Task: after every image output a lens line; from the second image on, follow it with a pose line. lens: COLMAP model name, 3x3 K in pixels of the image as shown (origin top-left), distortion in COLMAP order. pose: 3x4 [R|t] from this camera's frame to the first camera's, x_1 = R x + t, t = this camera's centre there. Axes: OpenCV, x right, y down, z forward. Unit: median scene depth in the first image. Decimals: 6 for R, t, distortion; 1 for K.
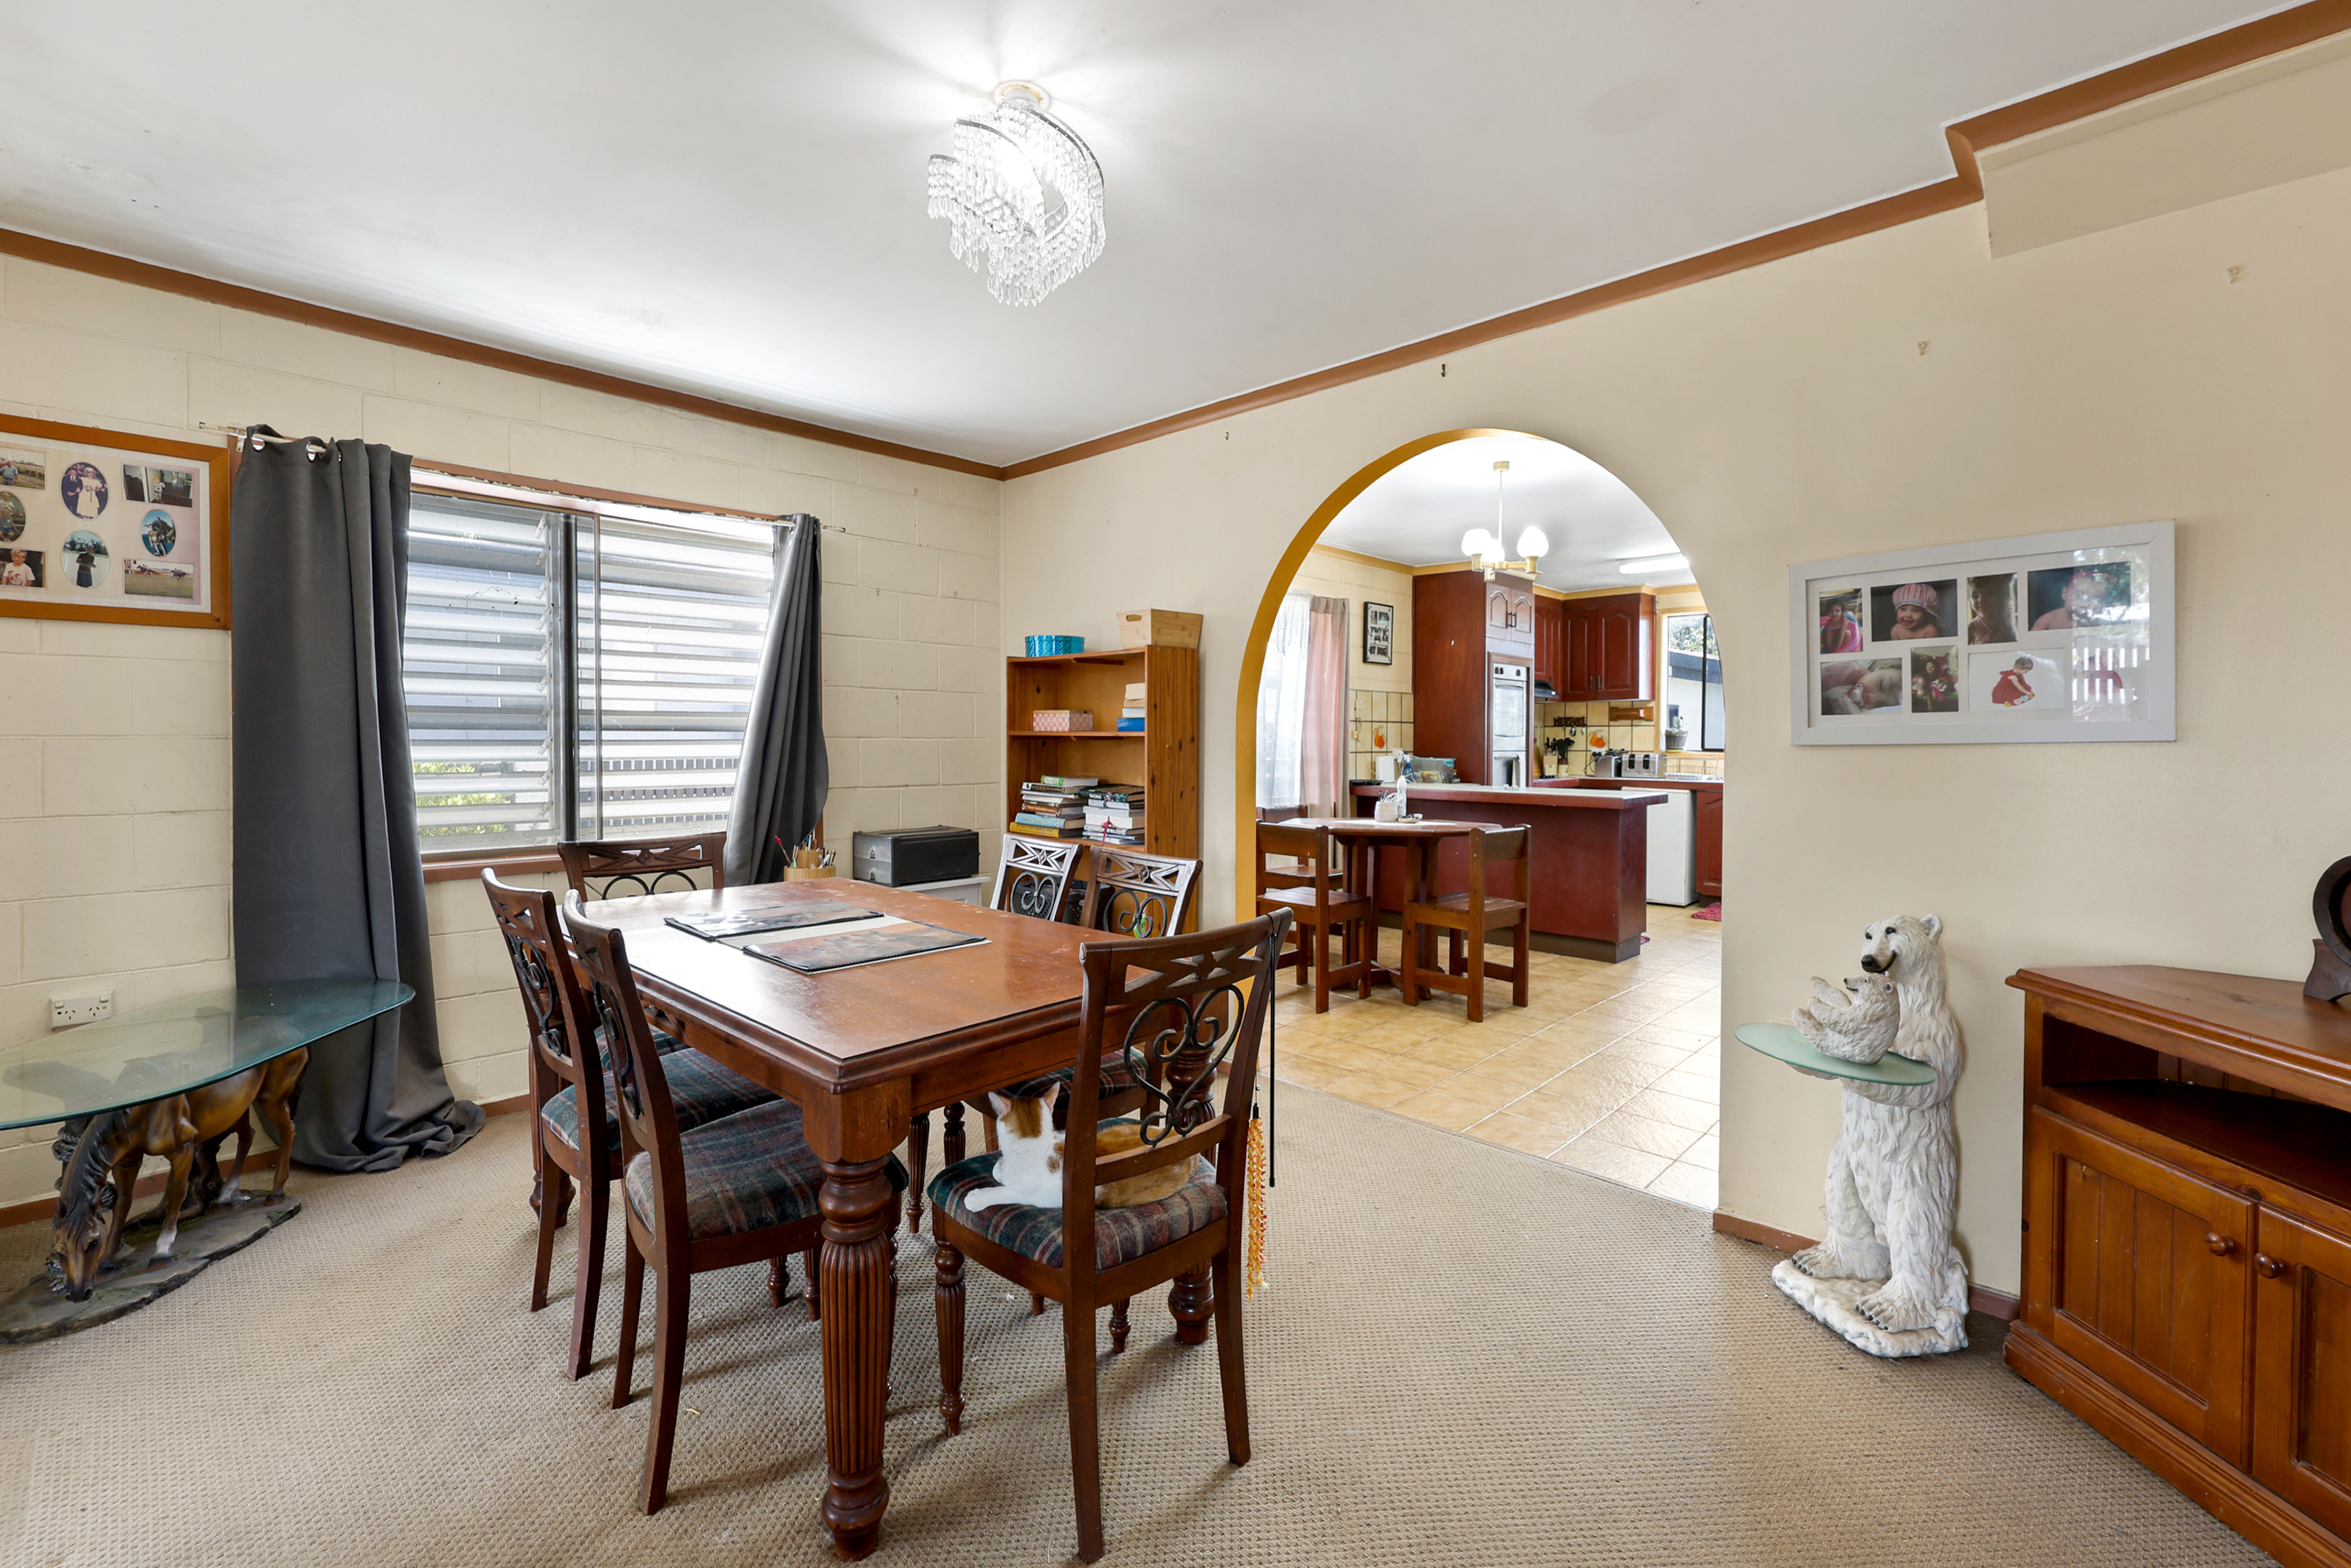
lens RADIAL K [[972.8, 0, 1164.7], [0, 972.8, 747.9], [0, 0, 1]] dist [0.000562, 0.000460]
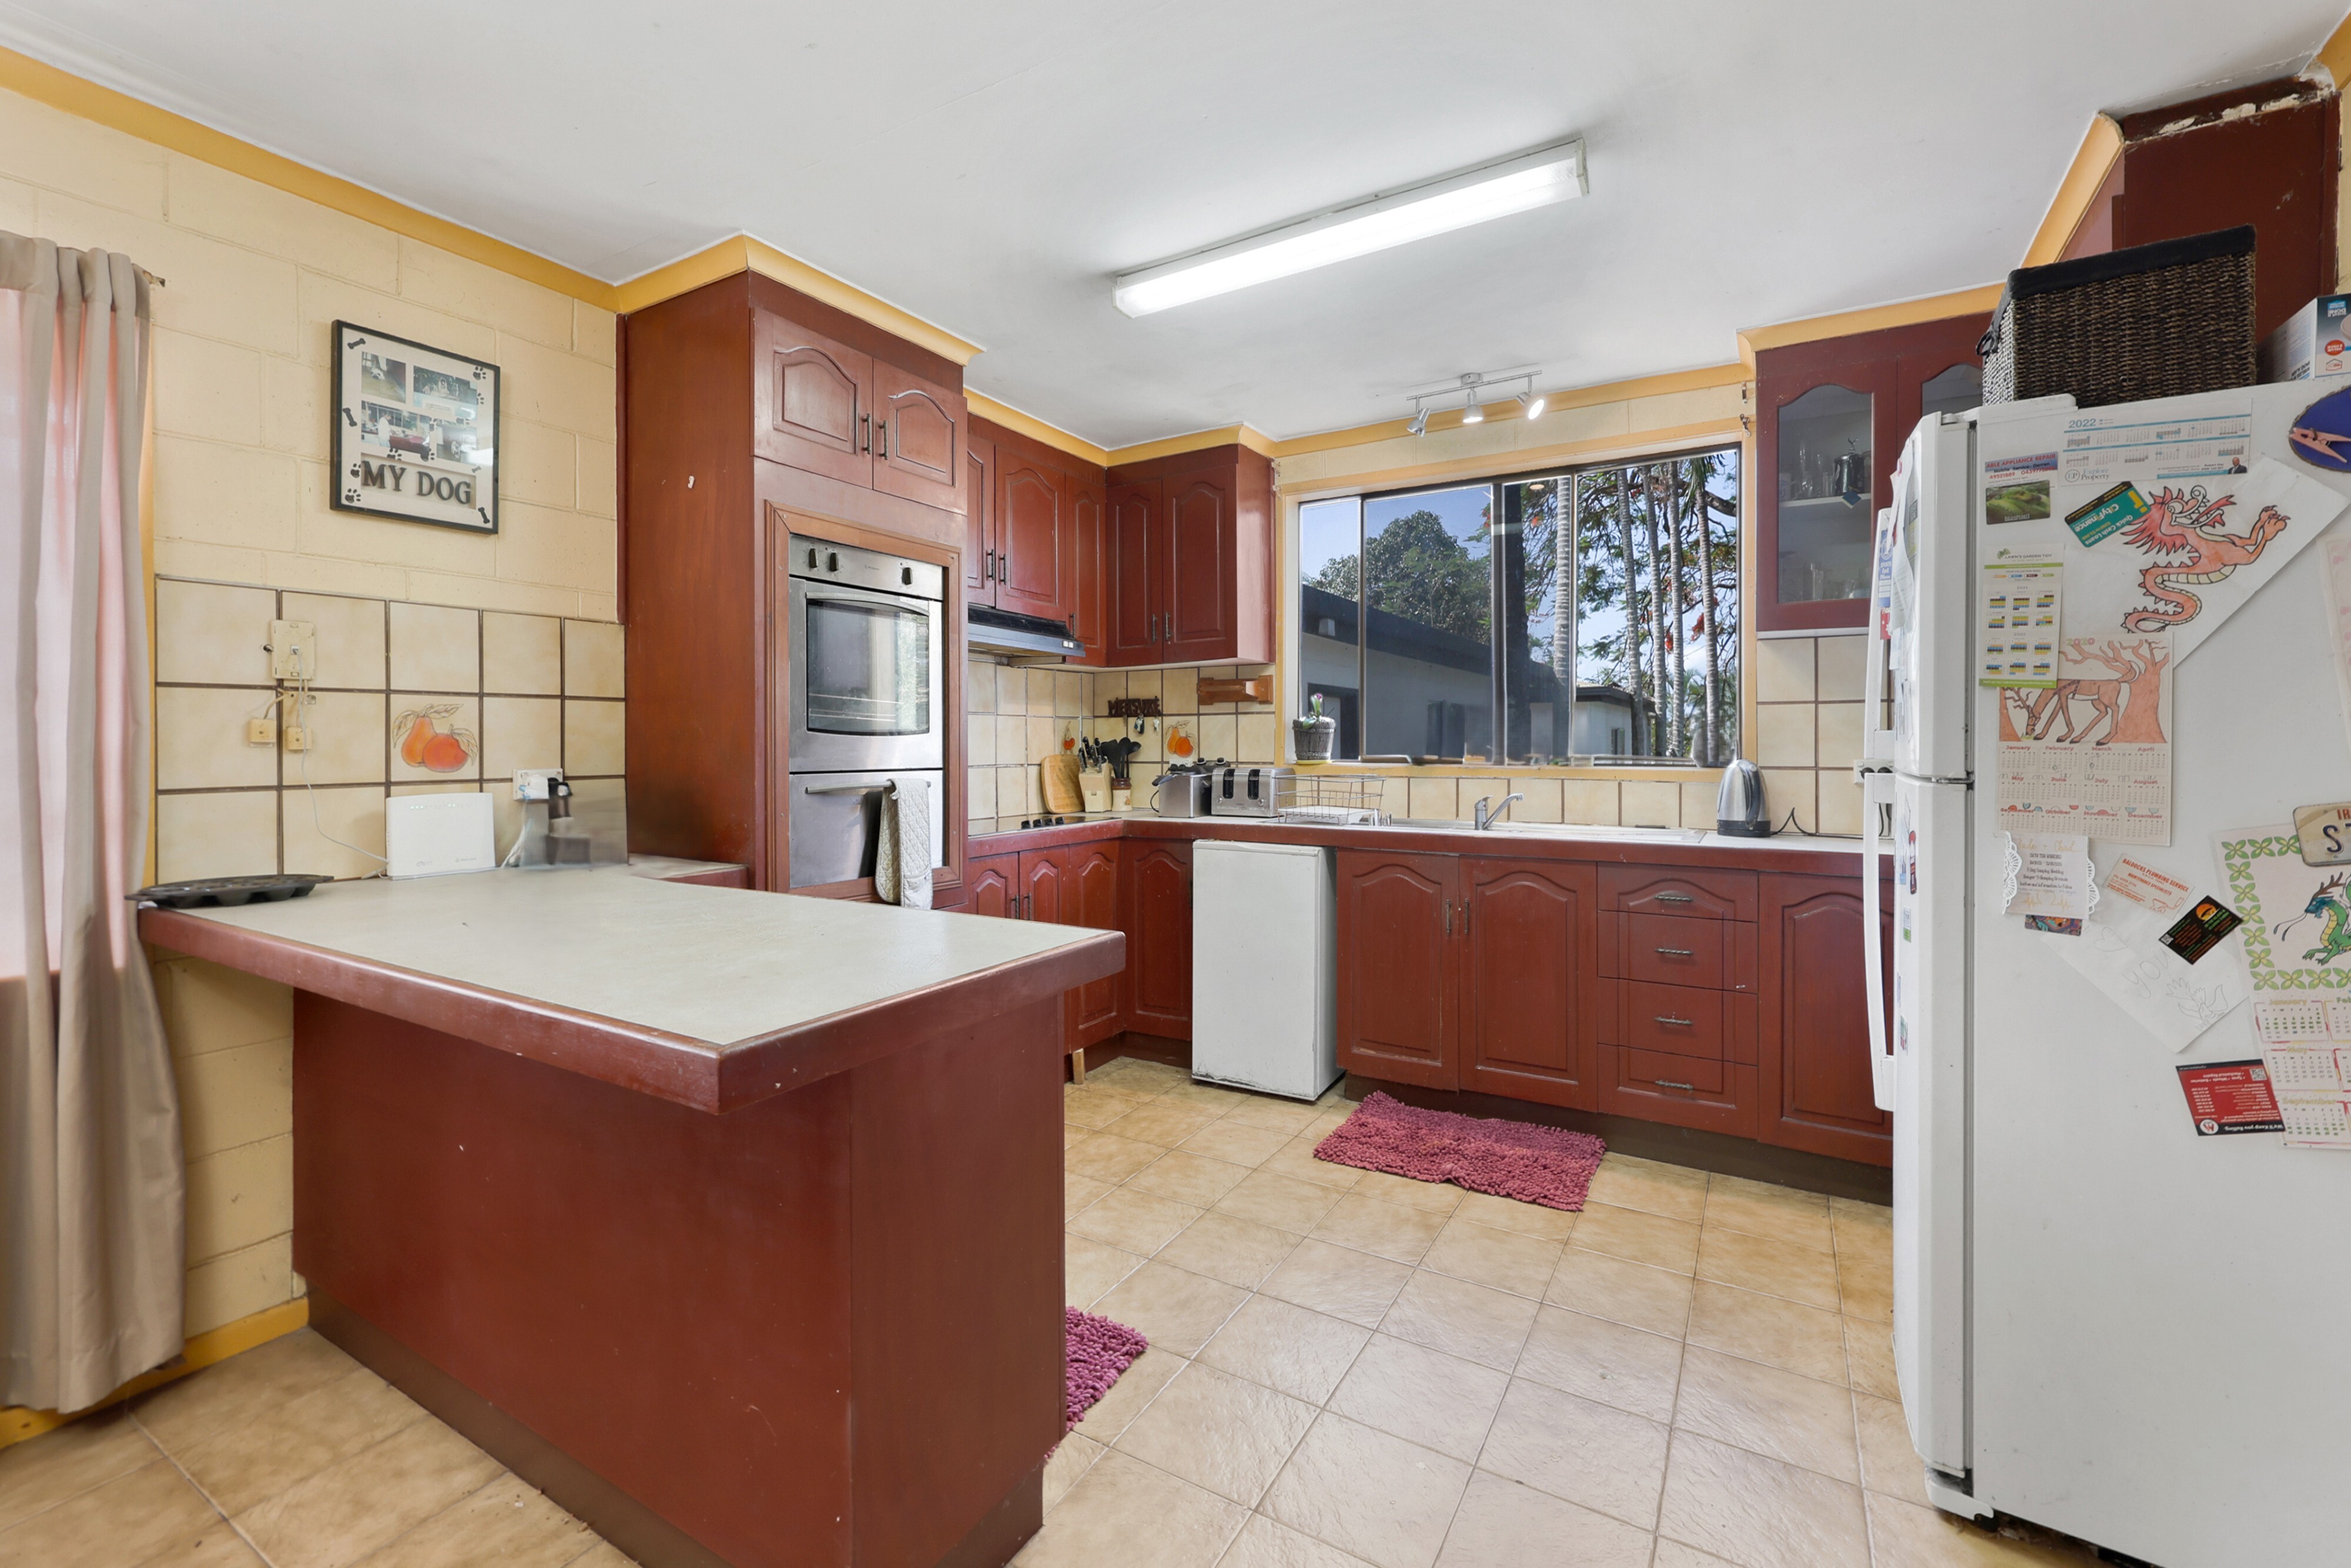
lens RADIAL K [[972.8, 0, 1123.8], [0, 972.8, 743.5], [0, 0, 1]] dist [0.000562, 0.000460]
pose [[0.979536, -0.010111, 0.201014, 0.384343], [0.012059, 0.999891, -0.008472, -0.003662], [-0.200906, 0.010723, 0.979552, 0.610921]]
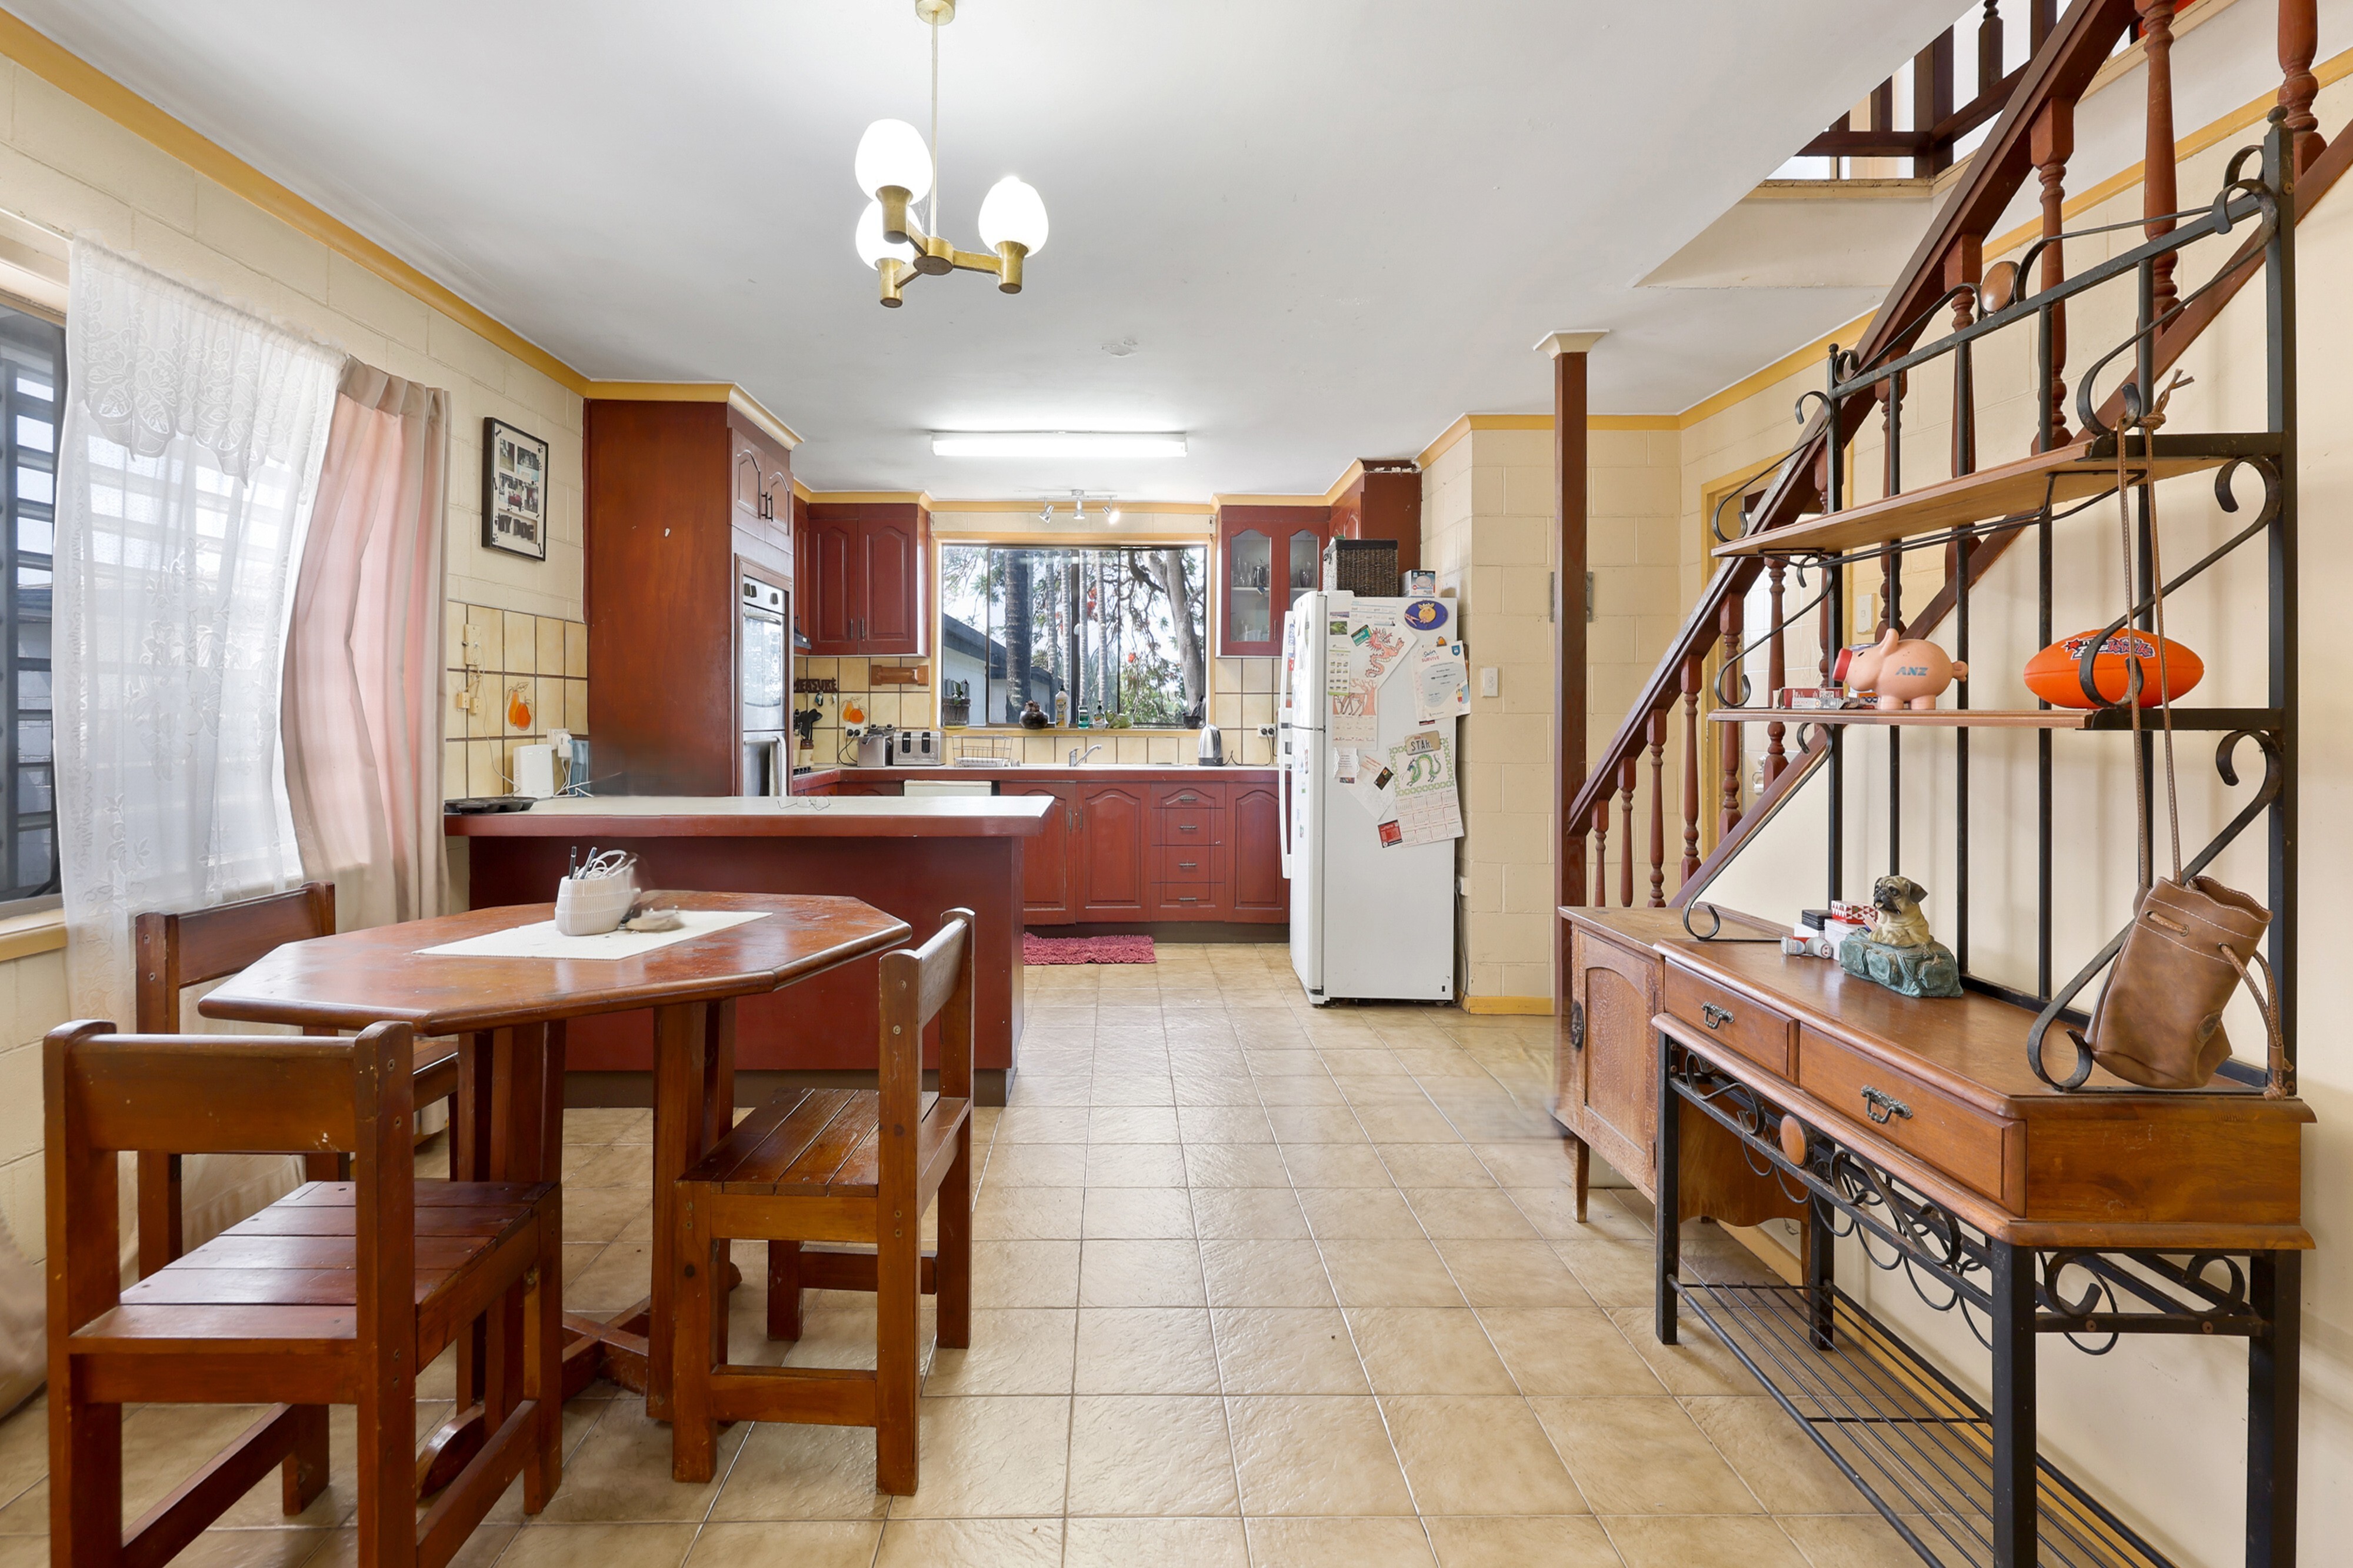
lens RADIAL K [[1038.4, 0, 1113.1], [0, 1038.4, 714.9], [0, 0, 1]] dist [0.001706, -0.000084]
pose [[0.712620, -0.004018, 0.701539, 0.067498], [0.009312, 0.999950, -0.003732, -0.002255], [-0.701489, 0.009192, 0.712621, 0.420005]]
